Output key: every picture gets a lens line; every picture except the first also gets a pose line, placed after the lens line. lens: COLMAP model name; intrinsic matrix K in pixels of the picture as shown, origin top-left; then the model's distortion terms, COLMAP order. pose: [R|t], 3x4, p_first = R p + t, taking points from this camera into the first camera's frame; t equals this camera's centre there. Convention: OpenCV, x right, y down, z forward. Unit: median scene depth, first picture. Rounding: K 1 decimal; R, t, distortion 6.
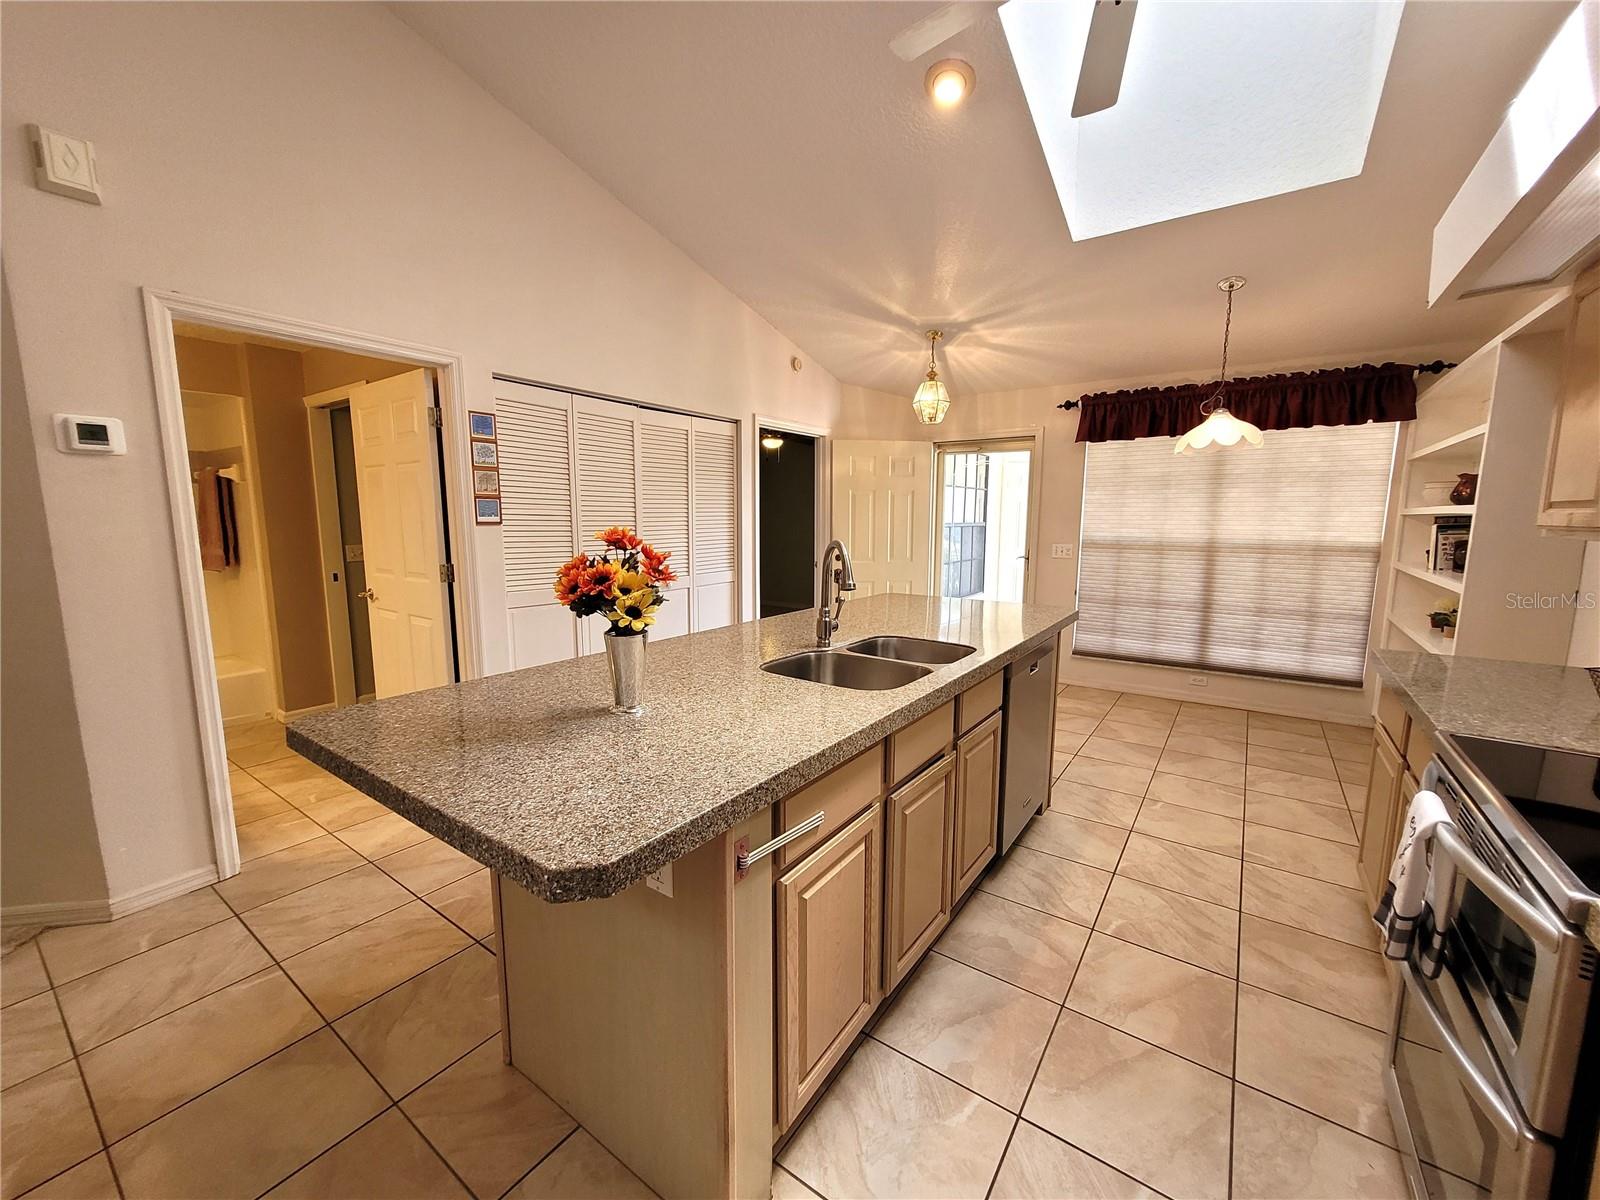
lens RADIAL K [[631.3, 0, 811.4], [0, 631.3, 604.4], [0, 0, 1]] dist [0.001943, 0.000578]
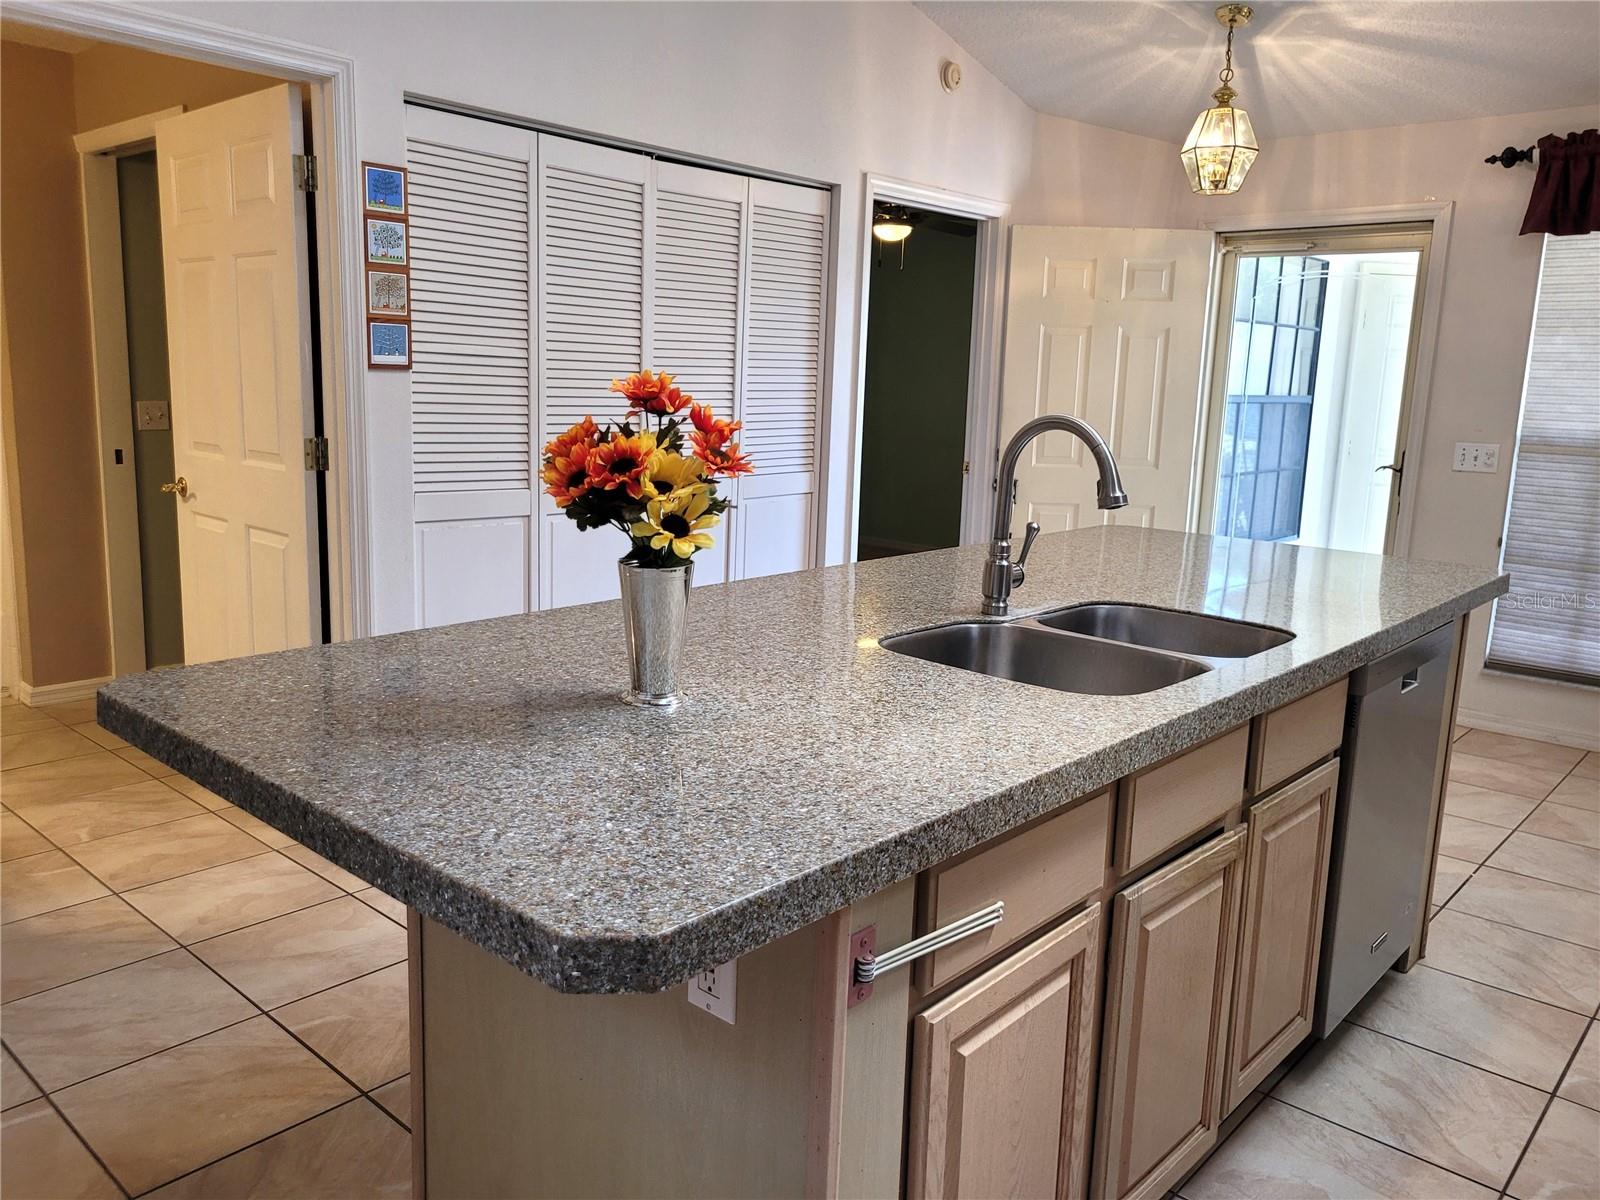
lens RADIAL K [[1213.6, 0, 786.4], [0, 1213.6, 587.4], [0, 0, 1]] dist [0.033293, -0.022223]
pose [[0.991205, 0.049003, -0.122928, -0.019878], [-0.044913, 0.998348, 0.035822, 0.010160], [0.124481, -0.029986, 0.991769, -0.025143]]
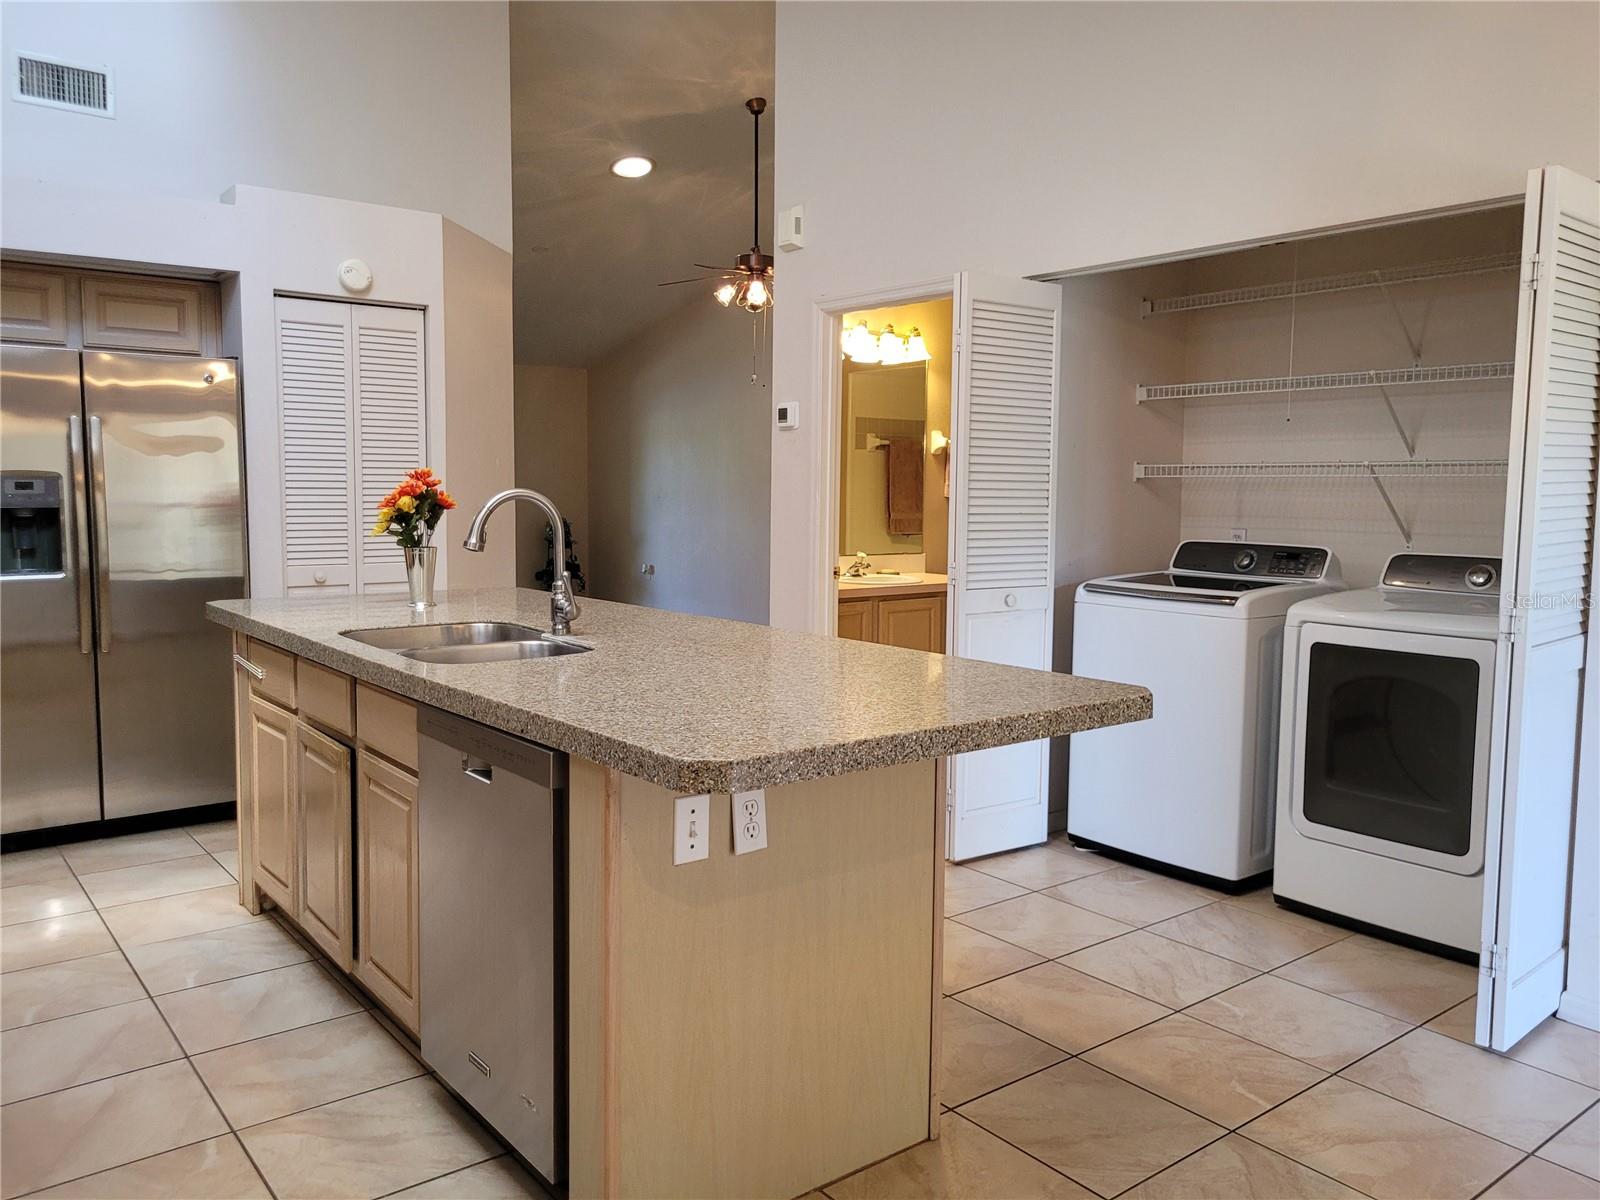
lens RADIAL K [[1213.6, 0, 793.3], [0, 1213.6, 588.3], [0, 0, 1]] dist [0.033293, -0.022223]
pose [[-0.295604, 0.073309, -0.952494, 0.852734], [-0.145245, 0.982011, 0.120657, -0.130869], [0.944205, 0.174011, -0.279639, 1.091996]]
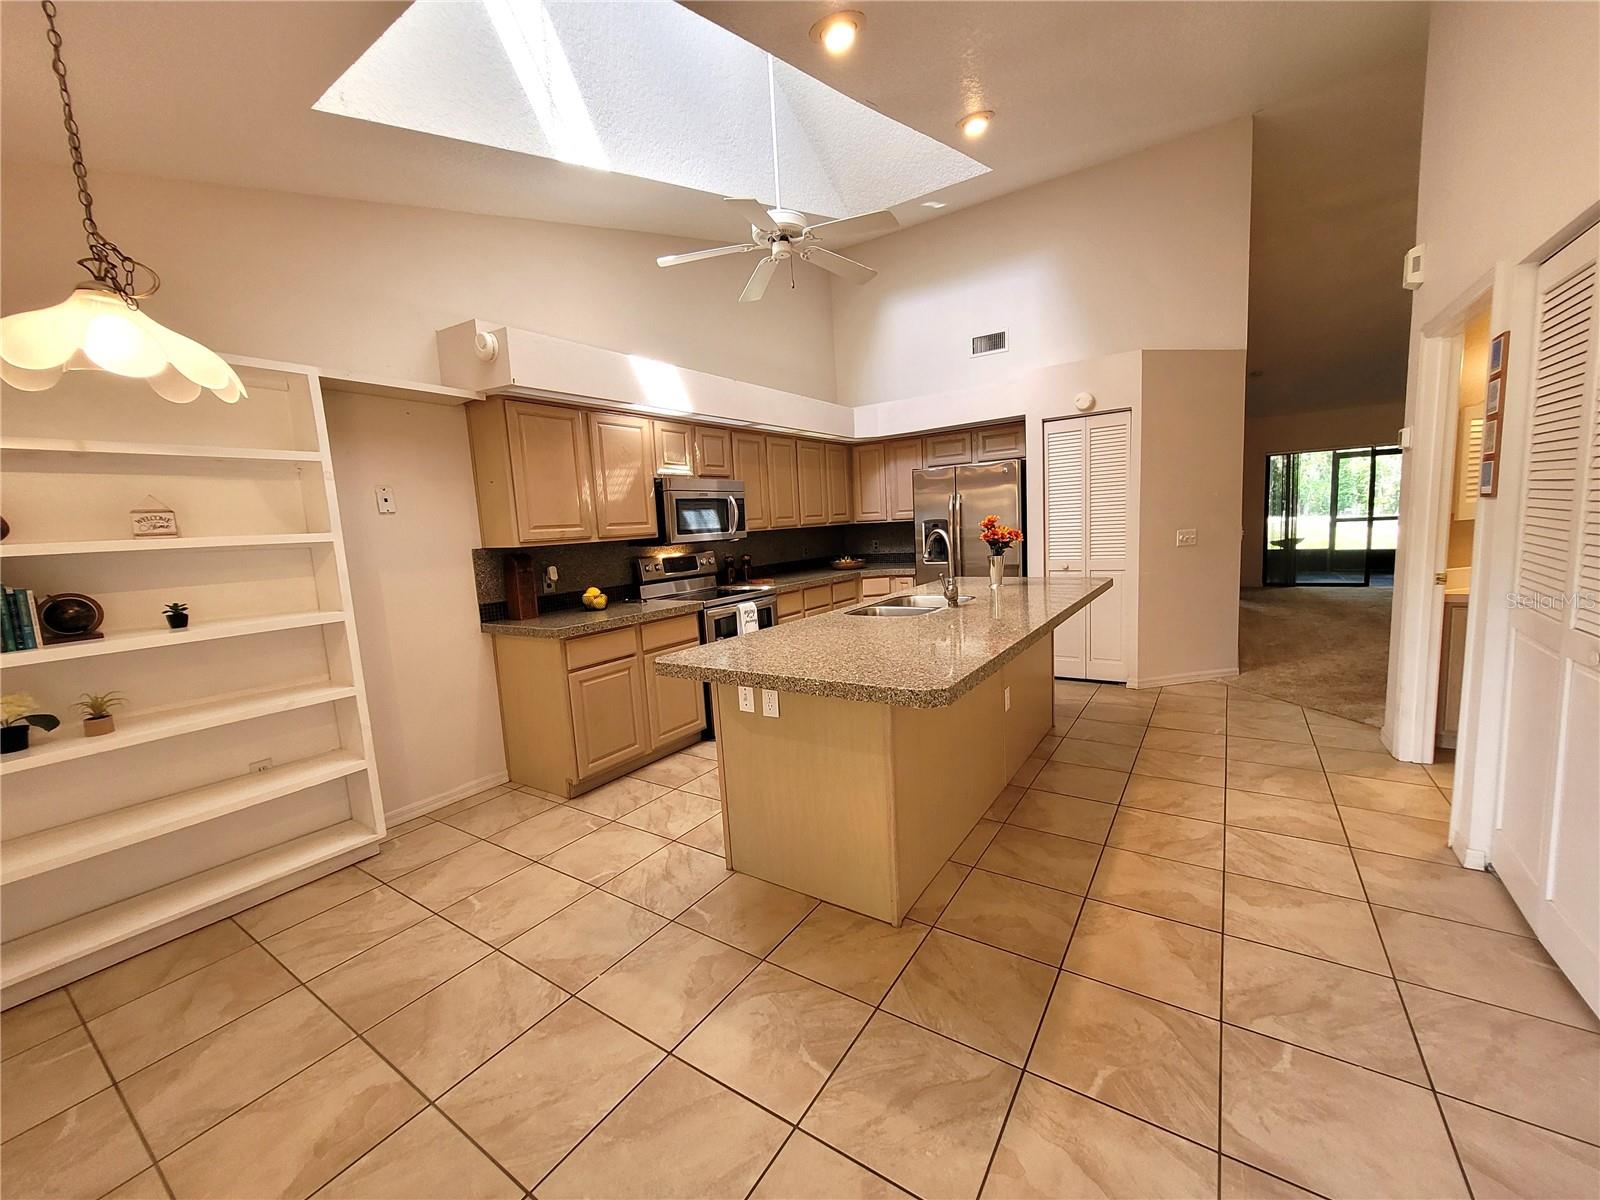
lens RADIAL K [[631.3, 0, 812.5], [0, 631.3, 602.0], [0, 0, 1]] dist [0.001943, 0.000578]
pose [[-0.998338, 0.053687, -0.020953, 0.235912], [0.046238, 0.963182, 0.264845, -0.215724], [0.034400, 0.263436, -0.964063, 1.543811]]
